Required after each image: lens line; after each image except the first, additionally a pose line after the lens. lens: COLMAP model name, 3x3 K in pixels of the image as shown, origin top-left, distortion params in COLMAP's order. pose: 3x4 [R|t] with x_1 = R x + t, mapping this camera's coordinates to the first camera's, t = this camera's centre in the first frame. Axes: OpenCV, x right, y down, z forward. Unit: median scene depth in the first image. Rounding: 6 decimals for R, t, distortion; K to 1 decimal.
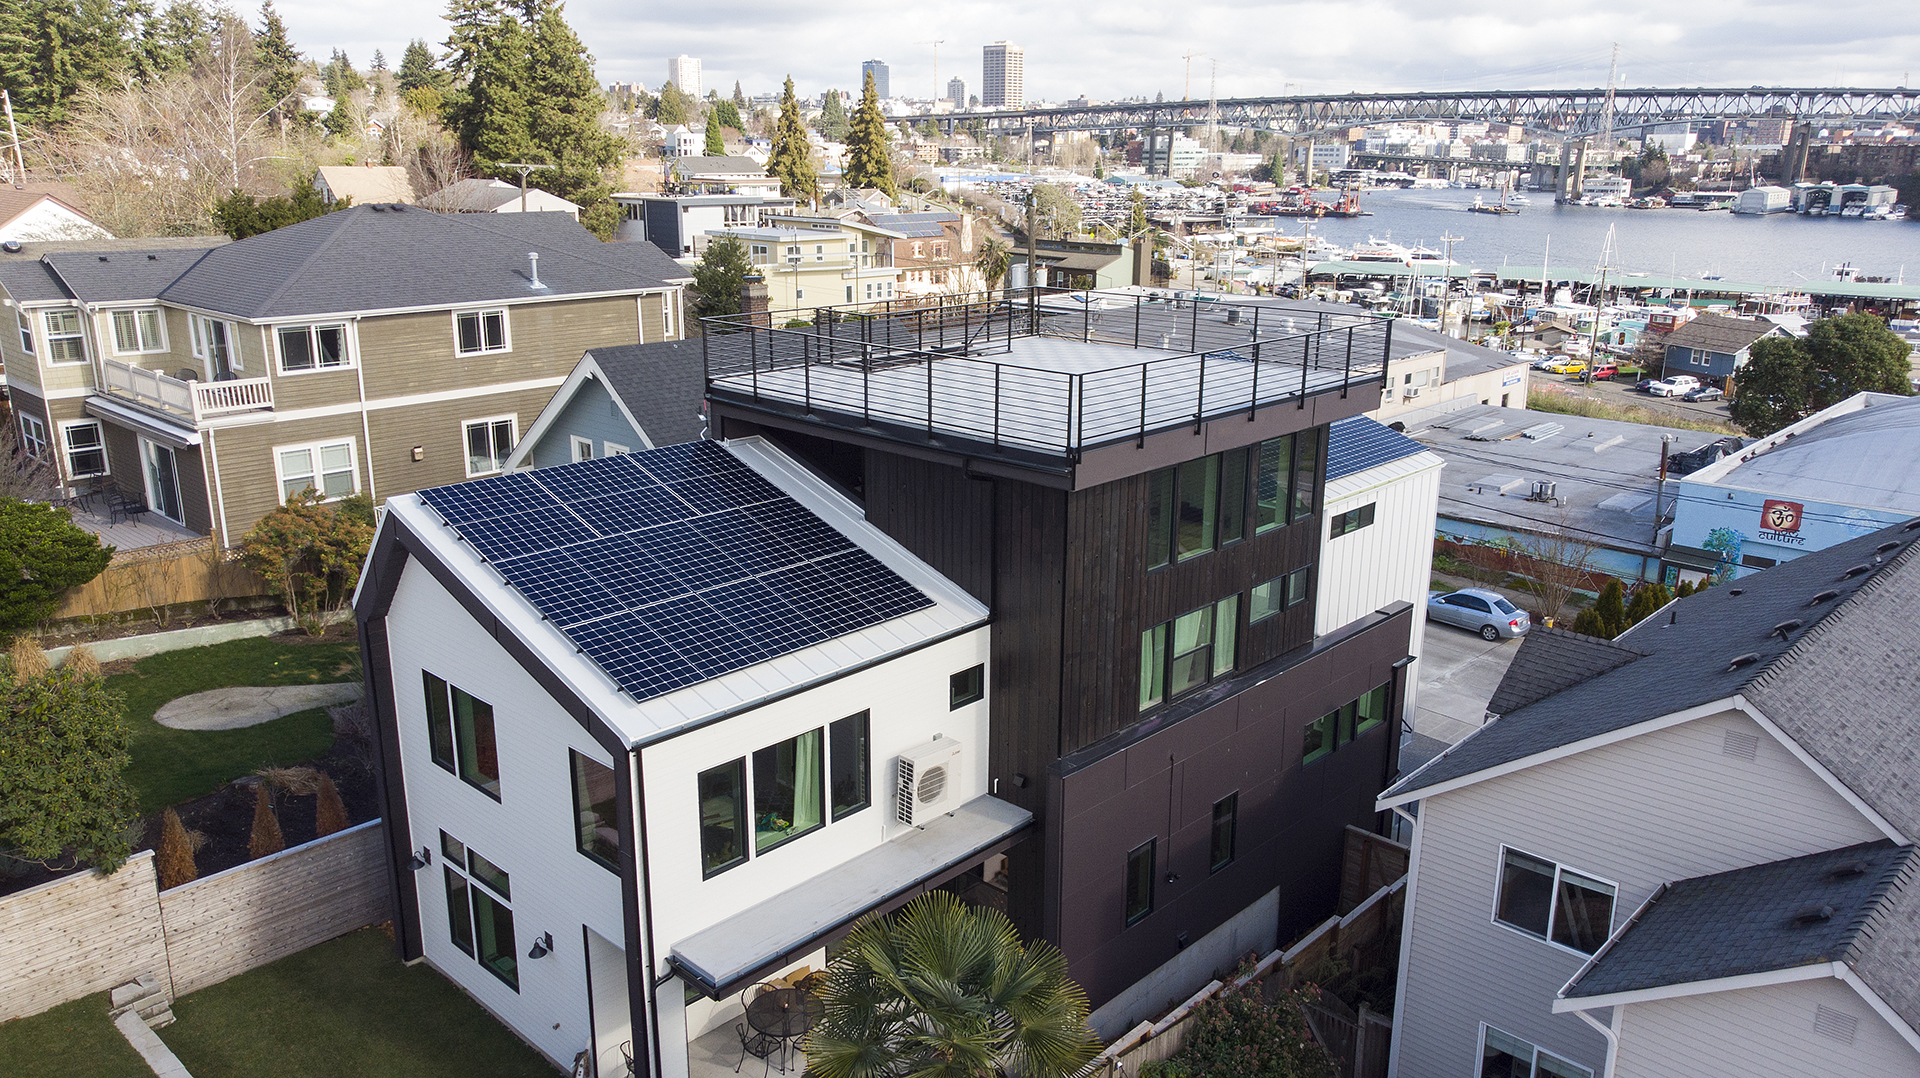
lens RADIAL K [[1406.6, 0, 960.0], [0, 1406.6, 539.0], [0, 0, 1]] dist [0.001472, 0.078937]
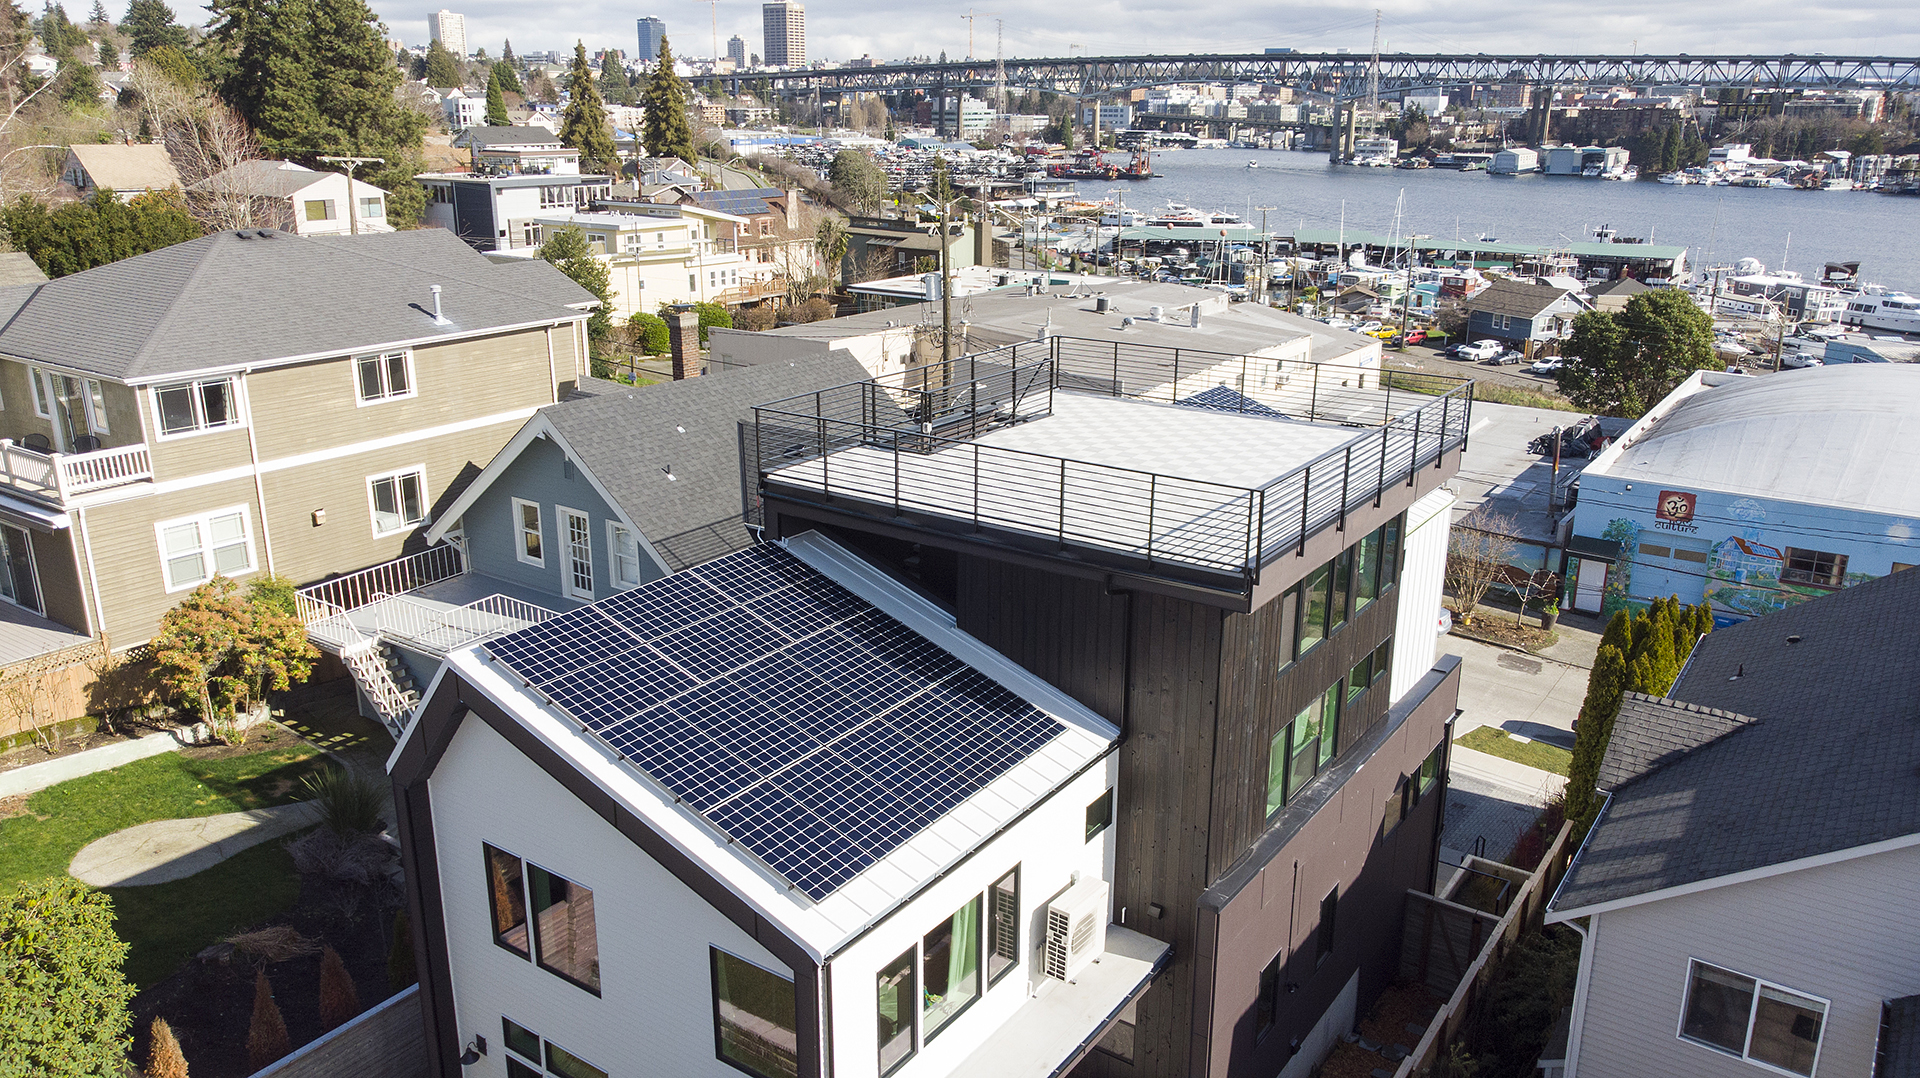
lens RADIAL K [[1414.9, 0, 960.0], [0, 1414.9, 539.0], [0, 0, 1]] dist [-0.003420, 0.084661]
pose [[0.989559, -0.044581, 0.137057, -0.110410], [0.041255, 0.998784, 0.027009, -0.055773], [-0.138094, -0.021072, 0.990195, 0.058872]]
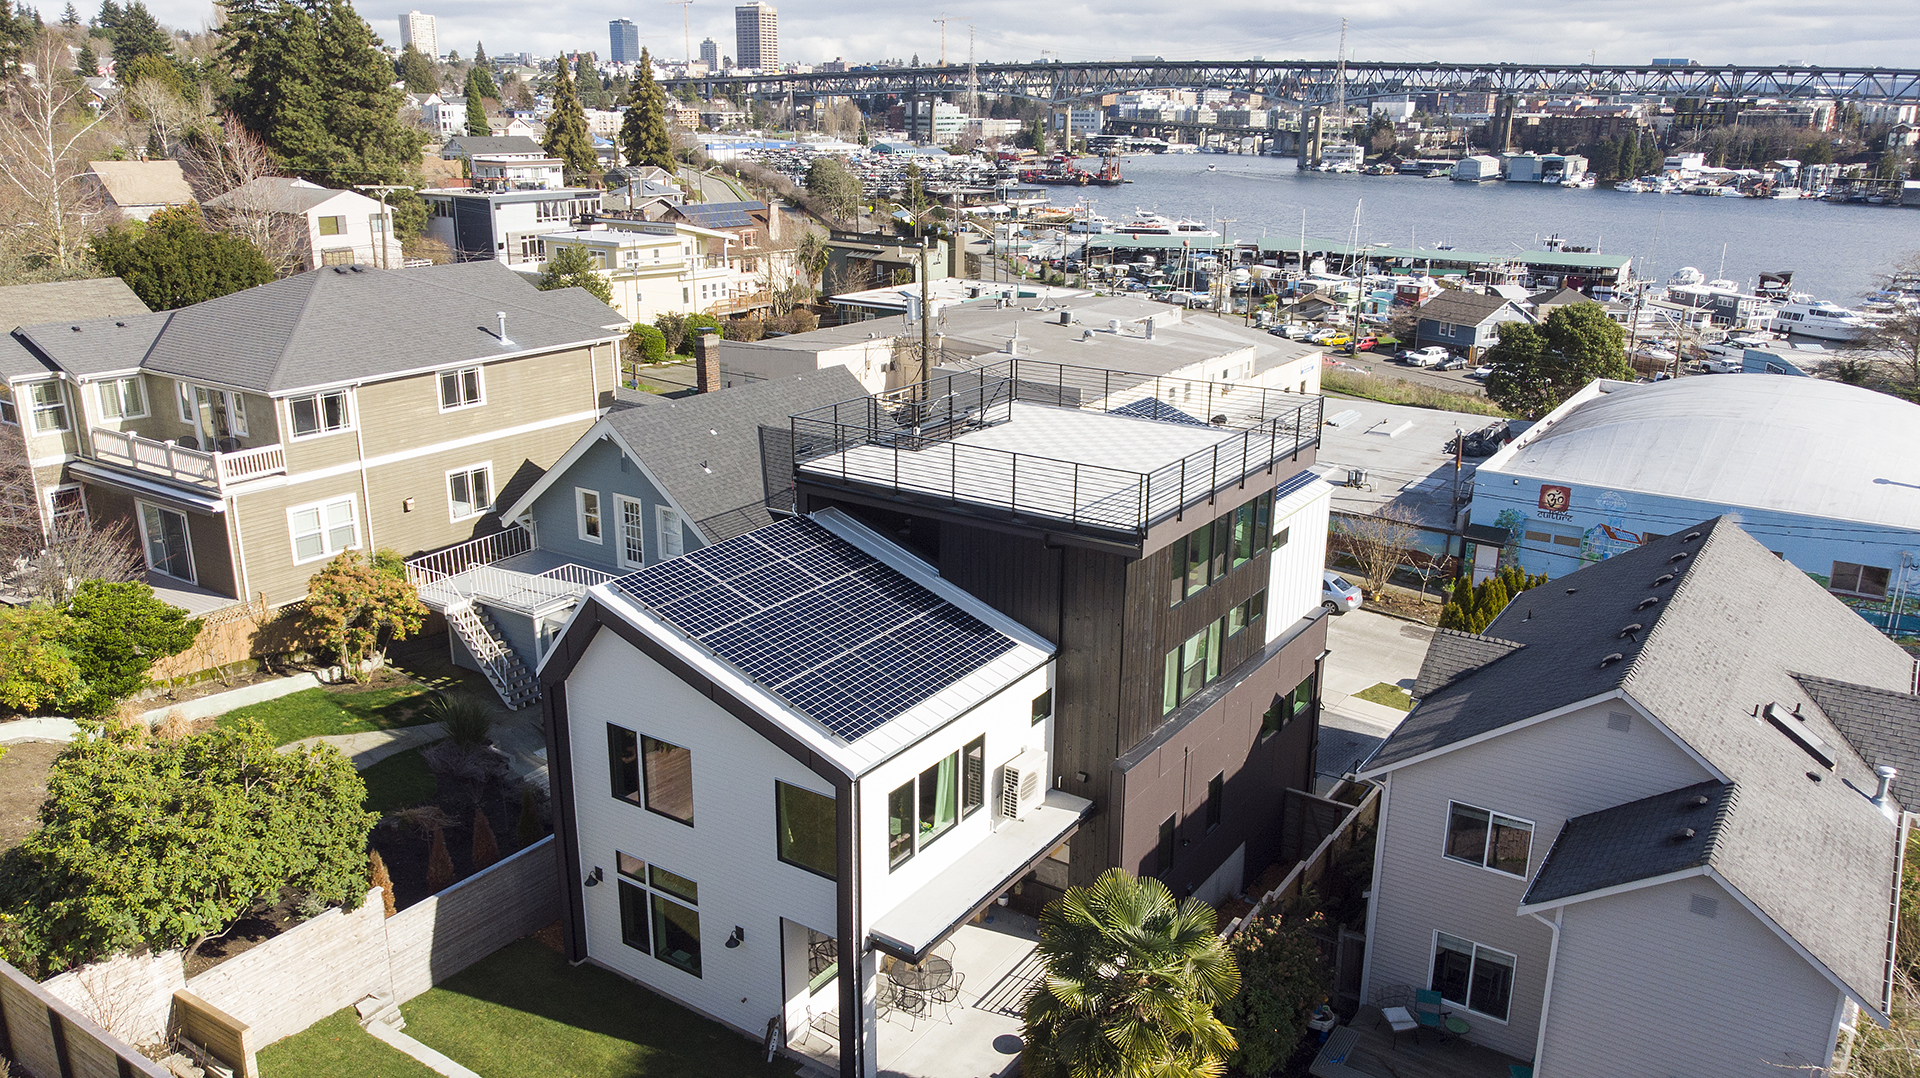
lens RADIAL K [[1406.6, 0, 960.0], [0, 1406.6, 539.0], [0, 0, 1]] dist [0.001472, 0.078937]
pose [[0.986709, -0.046170, 0.155803, -0.142159], [0.042500, 0.998737, 0.026803, -0.046530], [-0.156844, -0.019825, 0.987424, -0.135193]]
